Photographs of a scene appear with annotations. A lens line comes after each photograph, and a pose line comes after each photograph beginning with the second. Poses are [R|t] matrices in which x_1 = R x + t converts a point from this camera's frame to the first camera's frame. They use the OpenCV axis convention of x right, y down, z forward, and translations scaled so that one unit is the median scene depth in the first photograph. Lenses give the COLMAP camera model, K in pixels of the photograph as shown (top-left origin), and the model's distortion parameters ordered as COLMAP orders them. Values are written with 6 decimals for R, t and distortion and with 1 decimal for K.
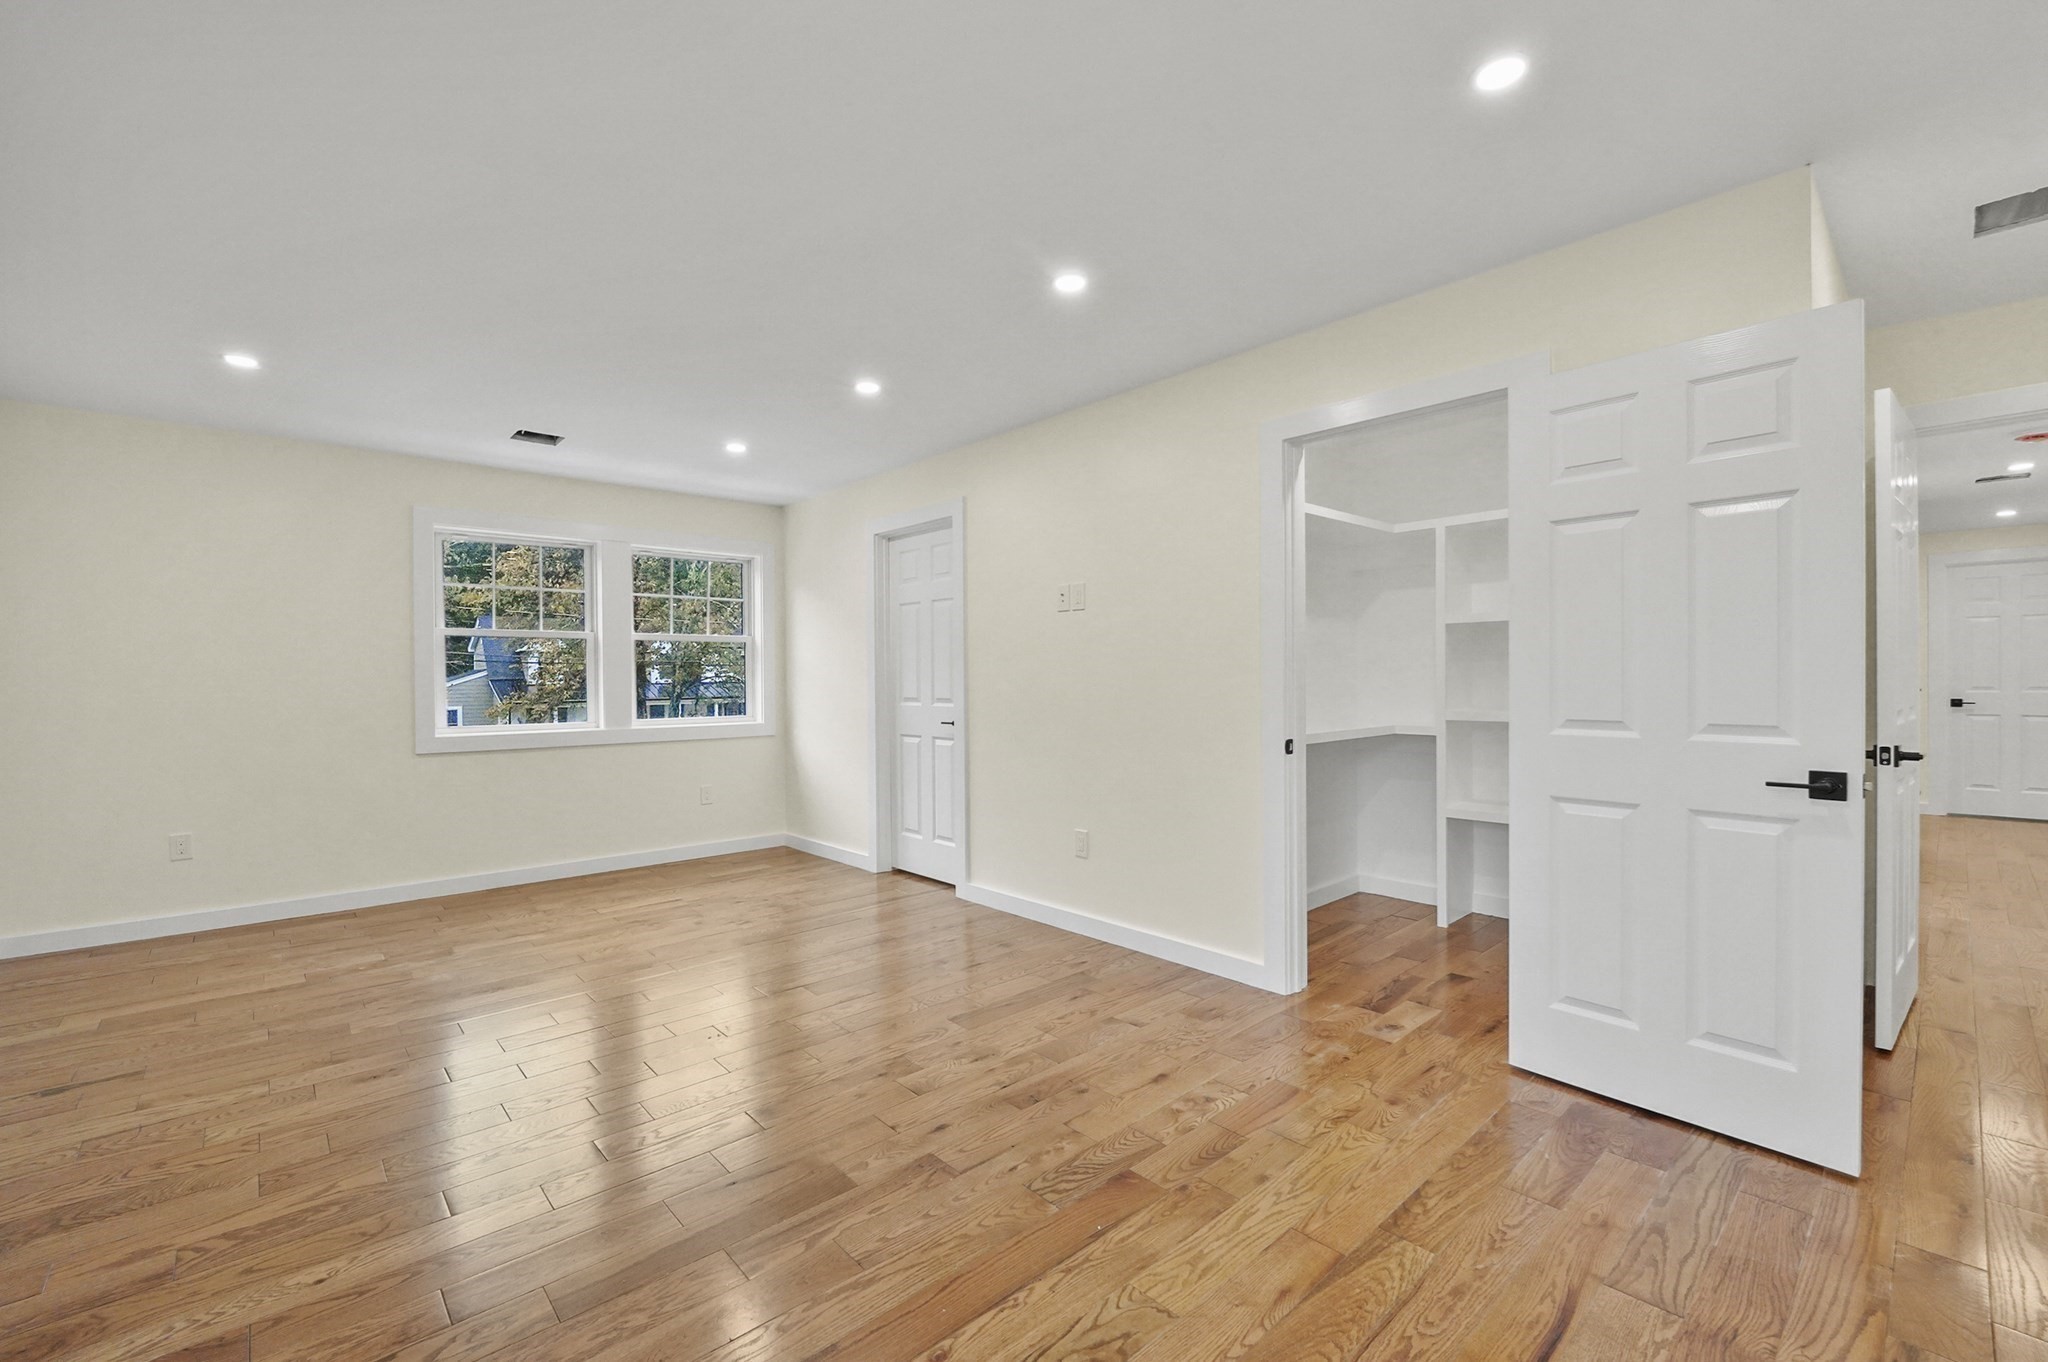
lens RADIAL K [[852.3, 0, 1017.7], [0, 852.3, 675.6], [0, 0, 1]] dist [-0.007730, -0.002744]
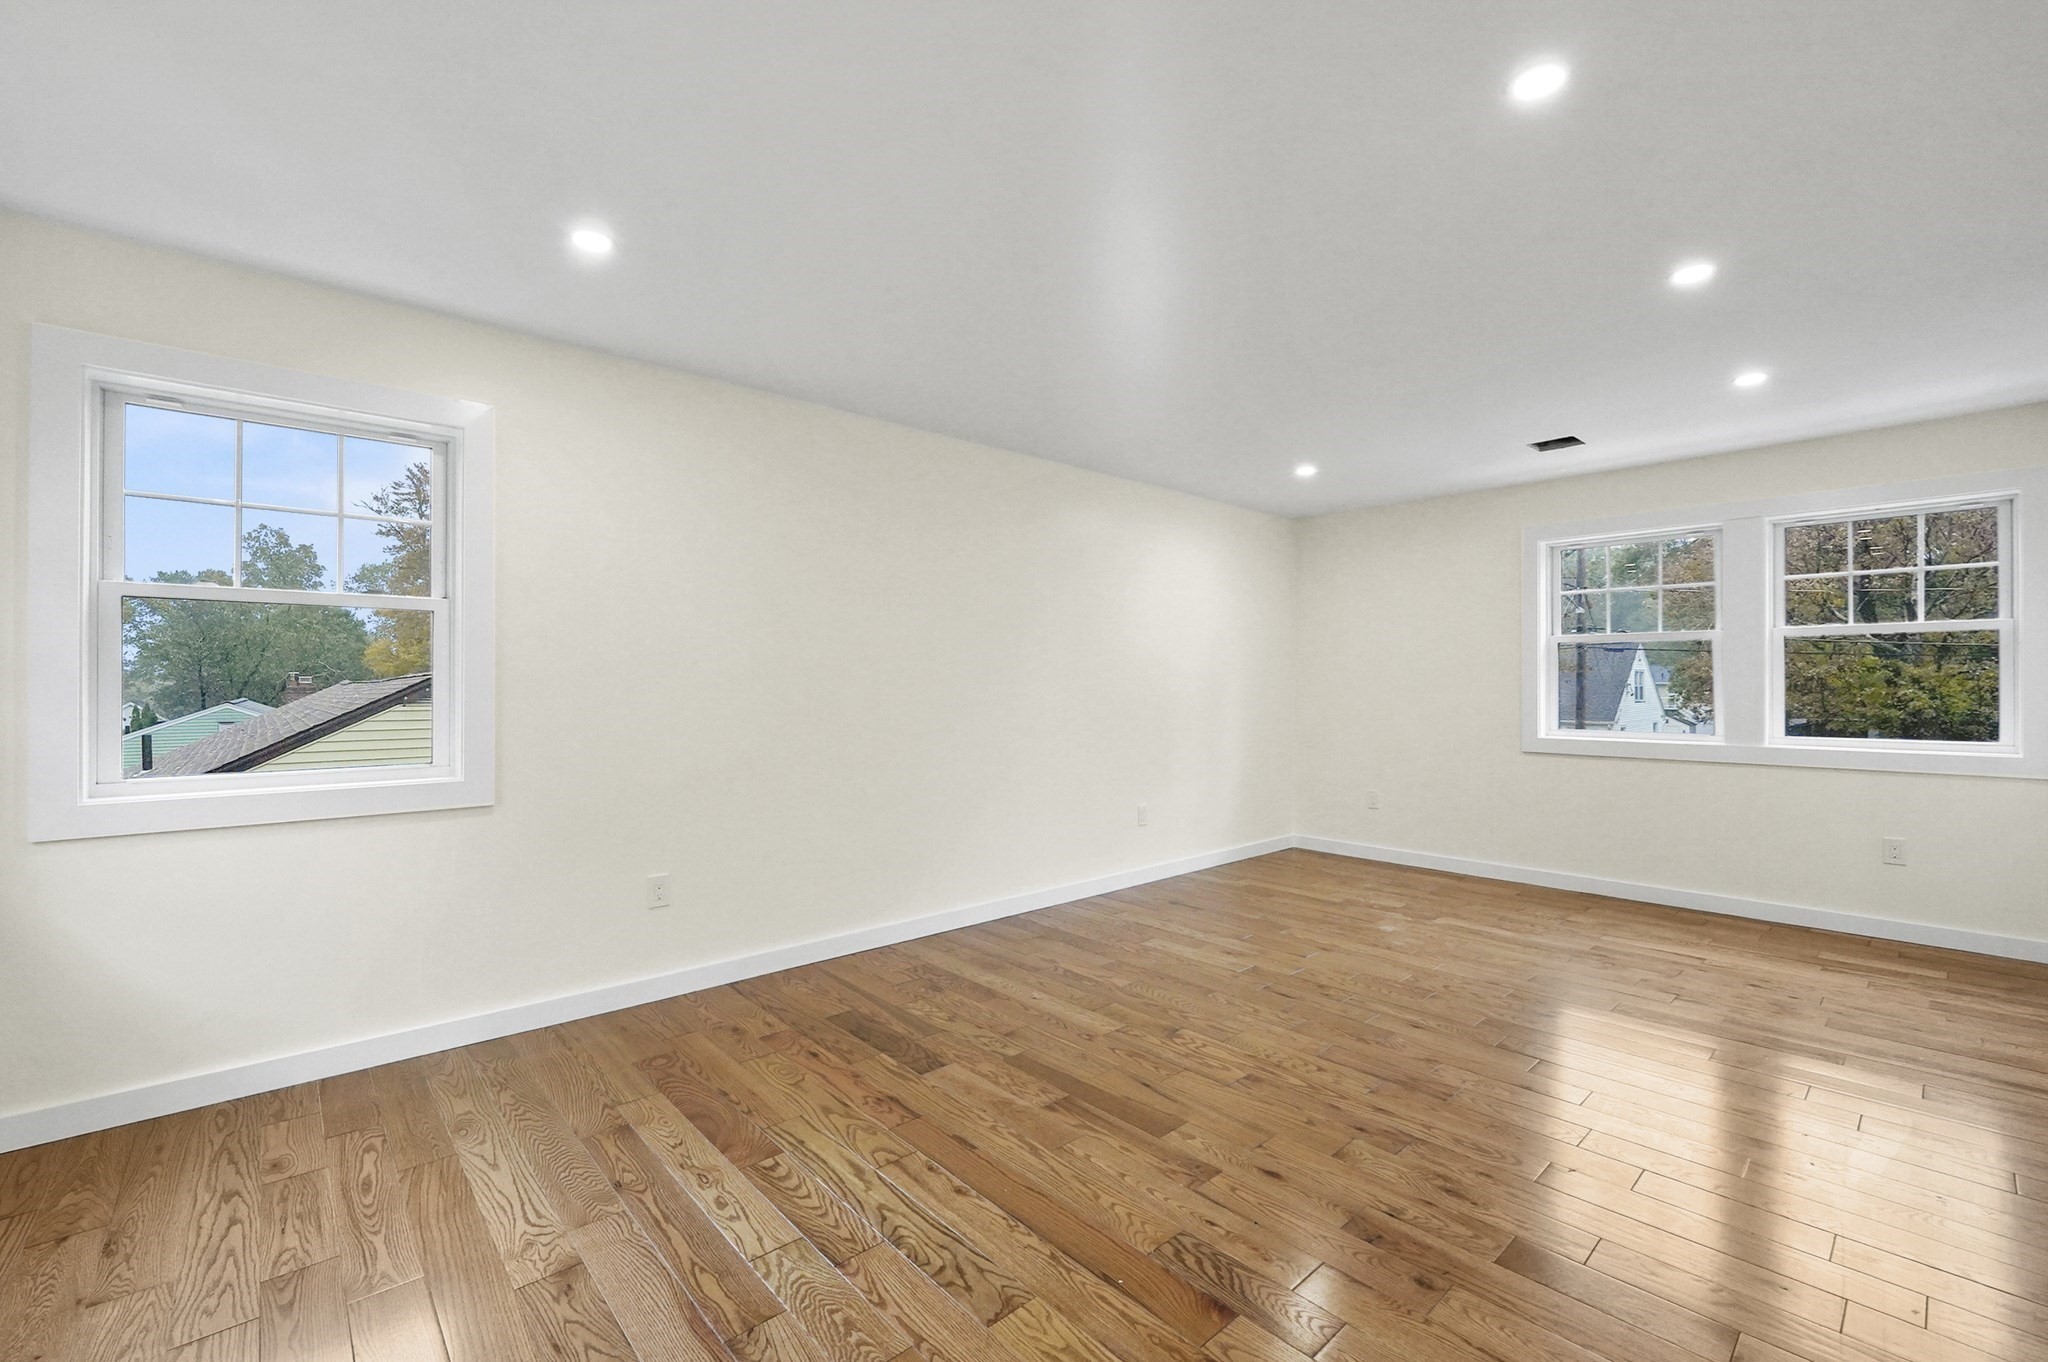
lens RADIAL K [[852.3, 0, 1032.7], [0, 852.3, 683.4], [0, 0, 1]] dist [-0.007730, -0.002744]
pose [[0.002857, 0.005038, -0.999983, 0.807573], [0.002705, 0.999984, 0.005046, -0.010308], [0.999992, -0.002719, 0.002843, 0.710685]]
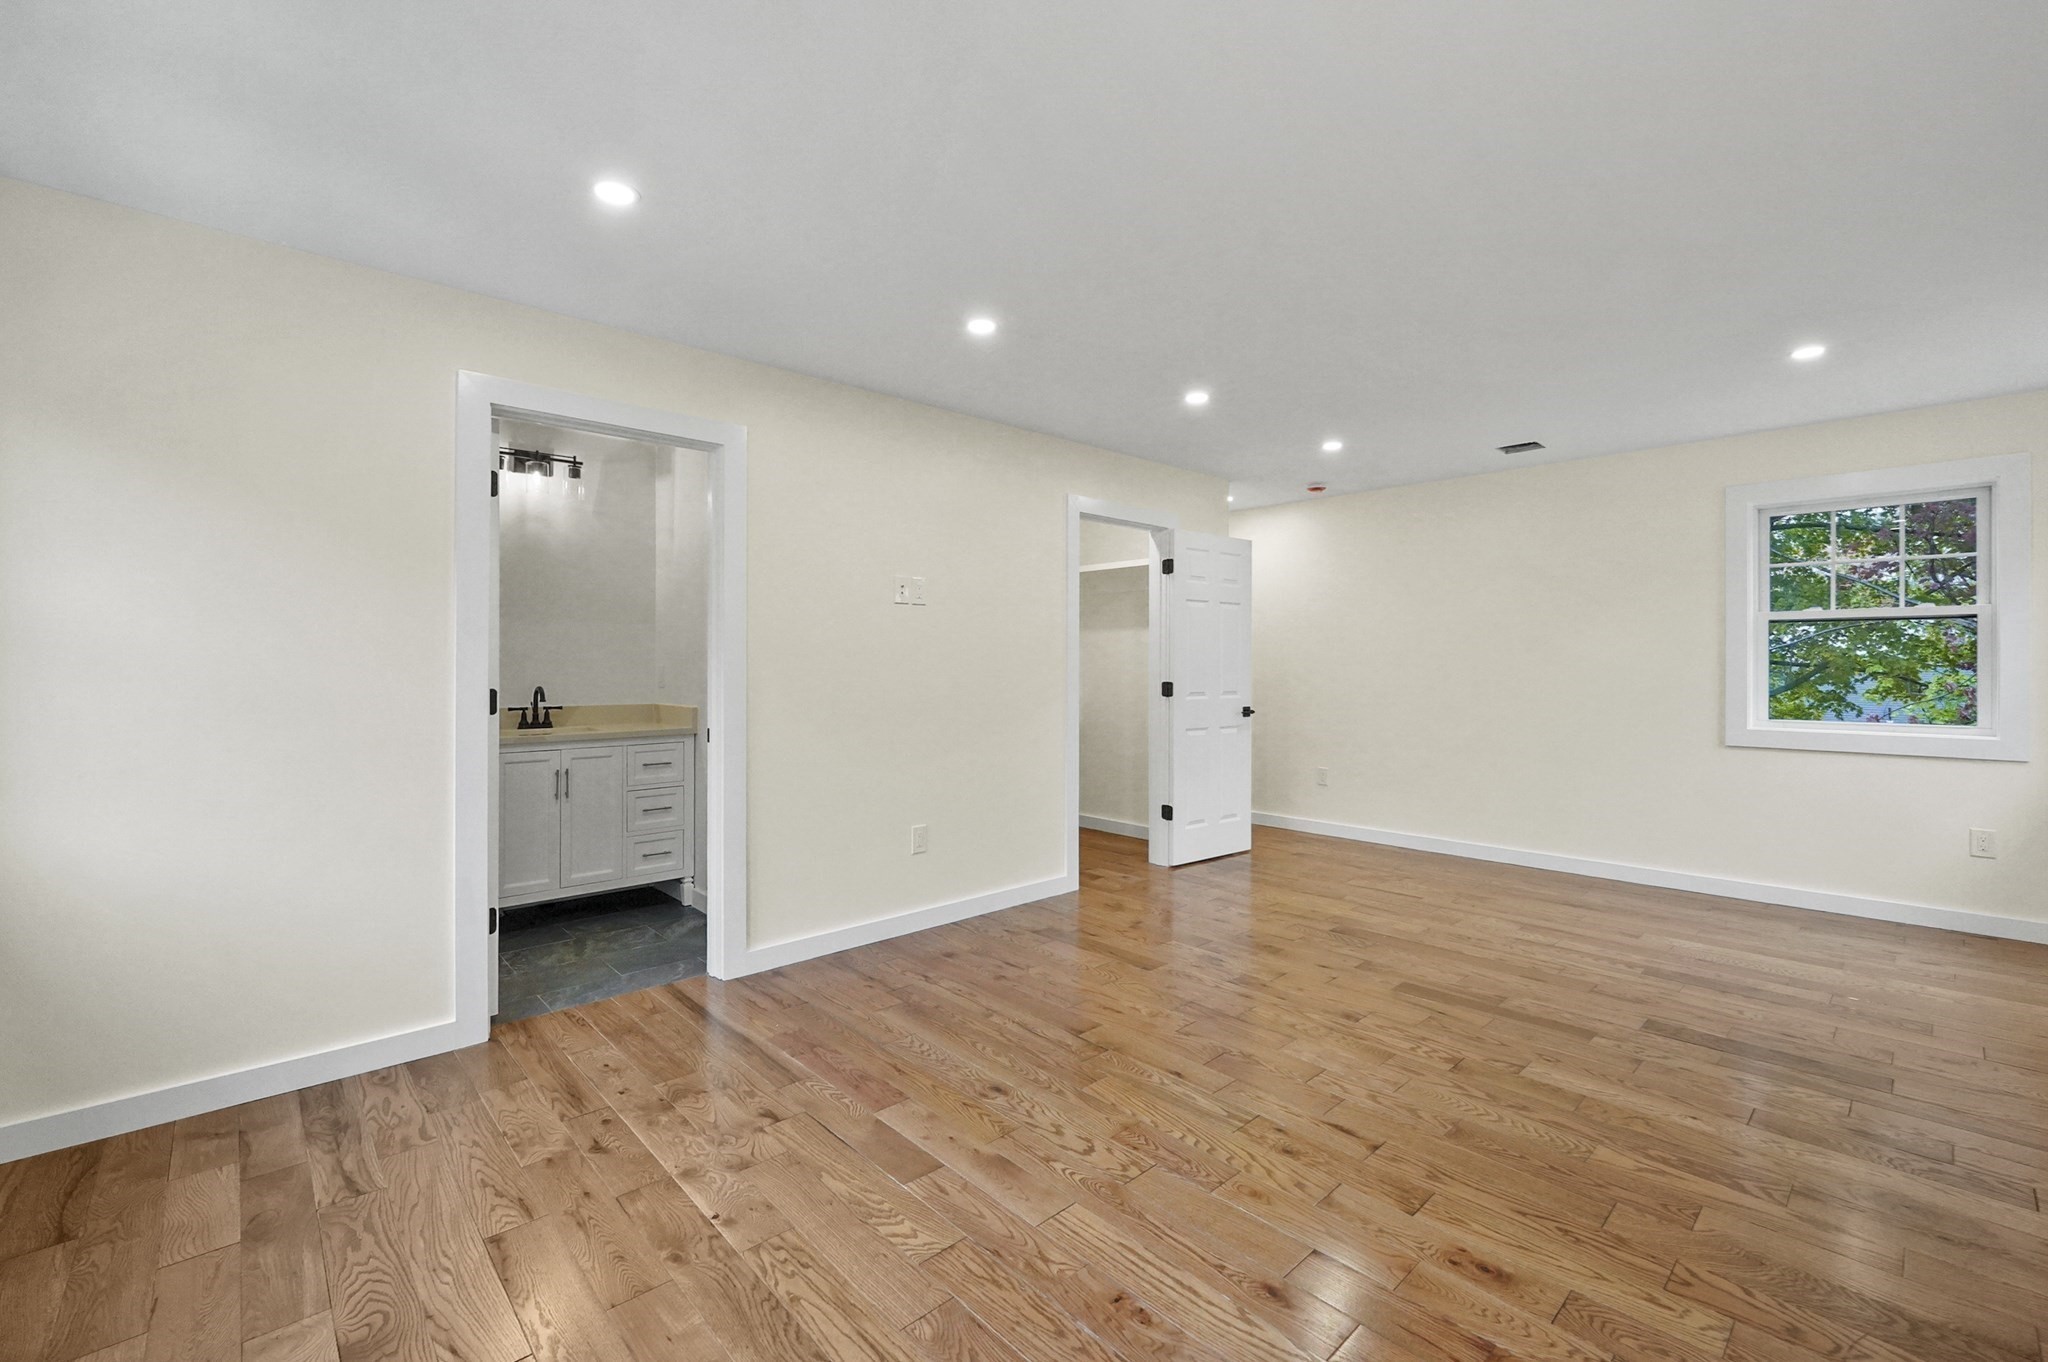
lens RADIAL K [[852.3, 0, 1025.5], [0, 852.3, 675.8], [0, 0, 1]] dist [-0.007730, -0.002744]
pose [[-0.010559, -0.004171, 0.999936, -1.561296], [-0.001964, 0.999989, 0.004151, 0.002226], [-0.999942, -0.001920, -0.010567, 1.501120]]
